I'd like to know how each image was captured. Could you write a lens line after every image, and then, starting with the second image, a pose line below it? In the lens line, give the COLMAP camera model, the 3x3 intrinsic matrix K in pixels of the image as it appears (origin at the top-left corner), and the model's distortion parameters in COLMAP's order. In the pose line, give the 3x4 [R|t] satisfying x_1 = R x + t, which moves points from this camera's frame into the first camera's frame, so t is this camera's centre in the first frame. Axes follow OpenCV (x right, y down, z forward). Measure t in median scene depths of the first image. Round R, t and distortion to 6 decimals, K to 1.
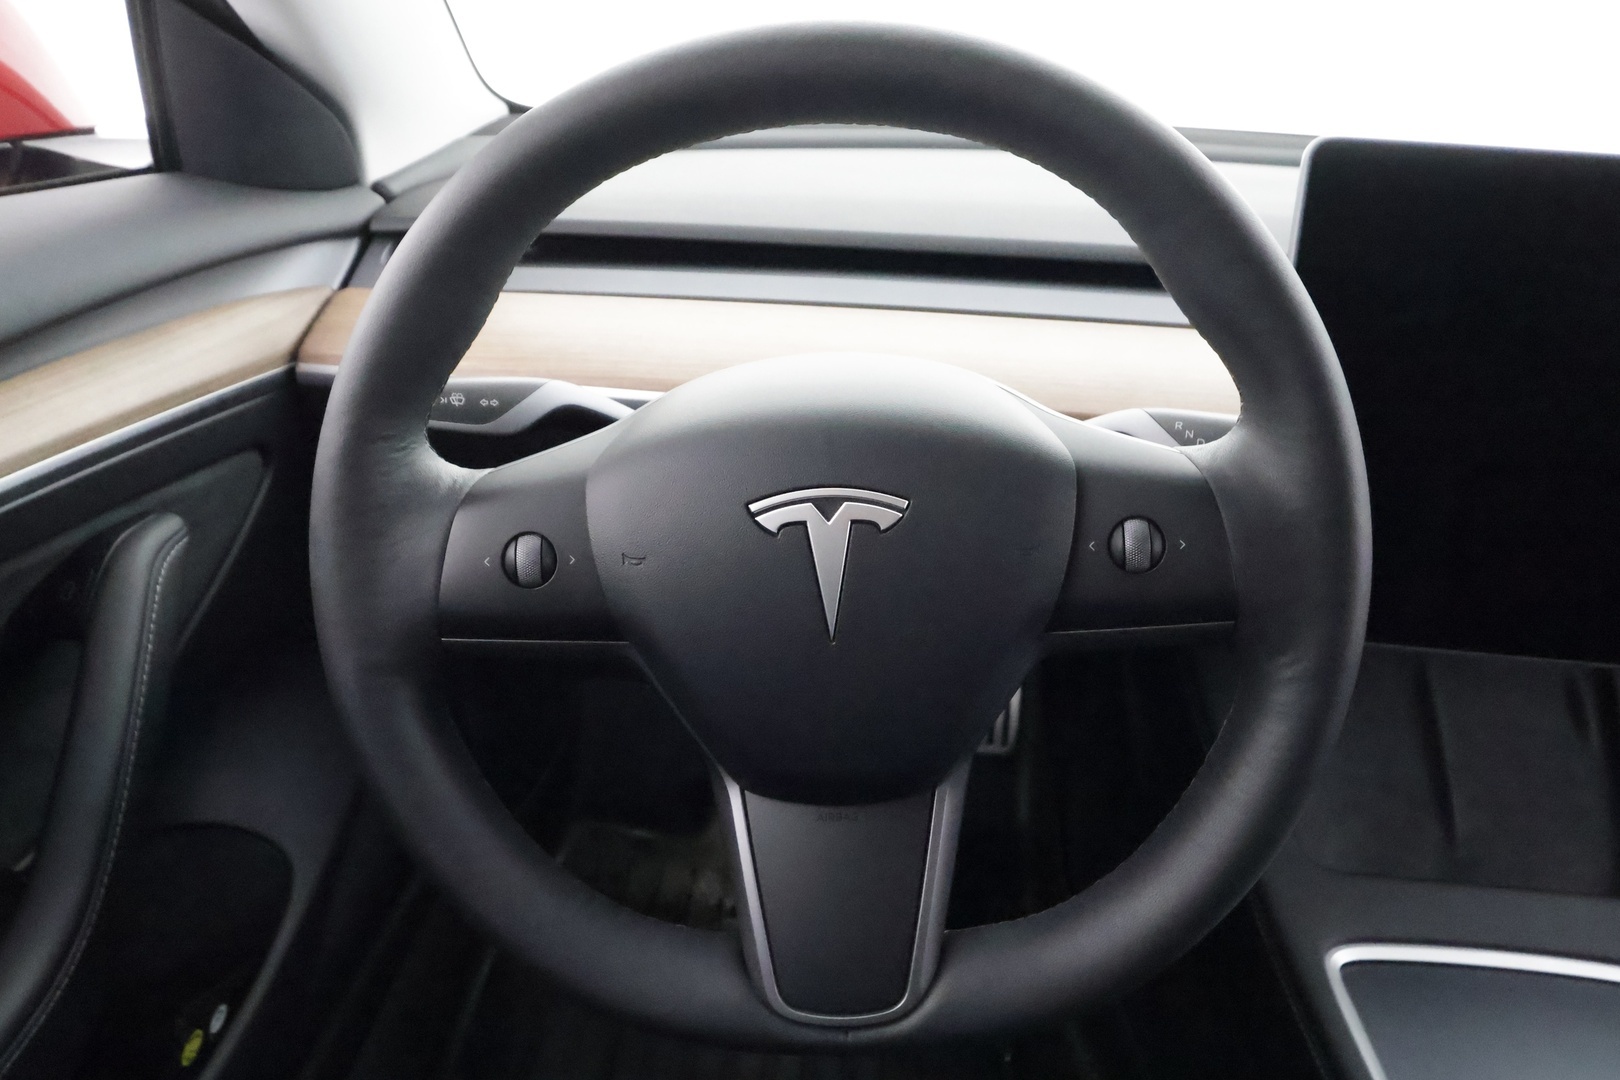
lens RADIAL K [[1177.2, 0, 805.8], [0, 1177.2, 534.1], [0, 0, 1]] dist [0.012349, 0.000011]
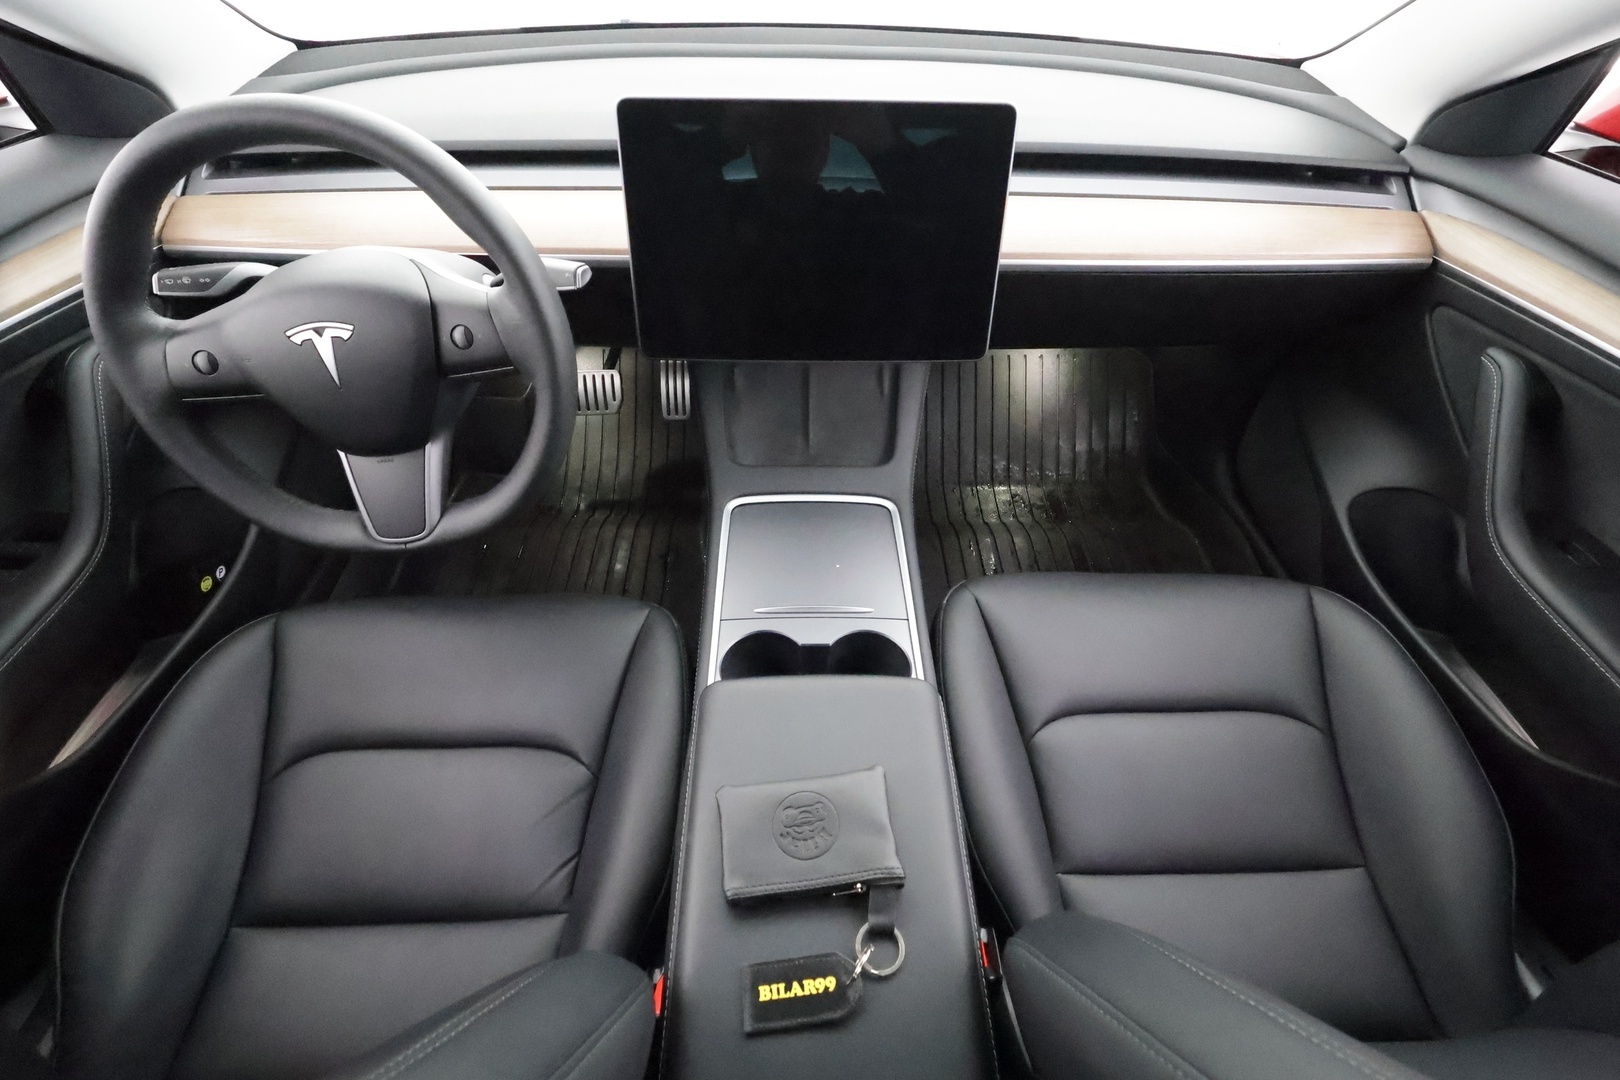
lens RADIAL K [[763.4, 0, 814.2], [0, 763.4, 536.3], [0, 0, 1]] dist [0.010215, 0.001848]
pose [[0.996213, -0.083423, 0.024480, 0.859992], [0.070638, 0.940811, 0.331489, -0.070991], [-0.050685, -0.328504, 0.943142, -0.569462]]
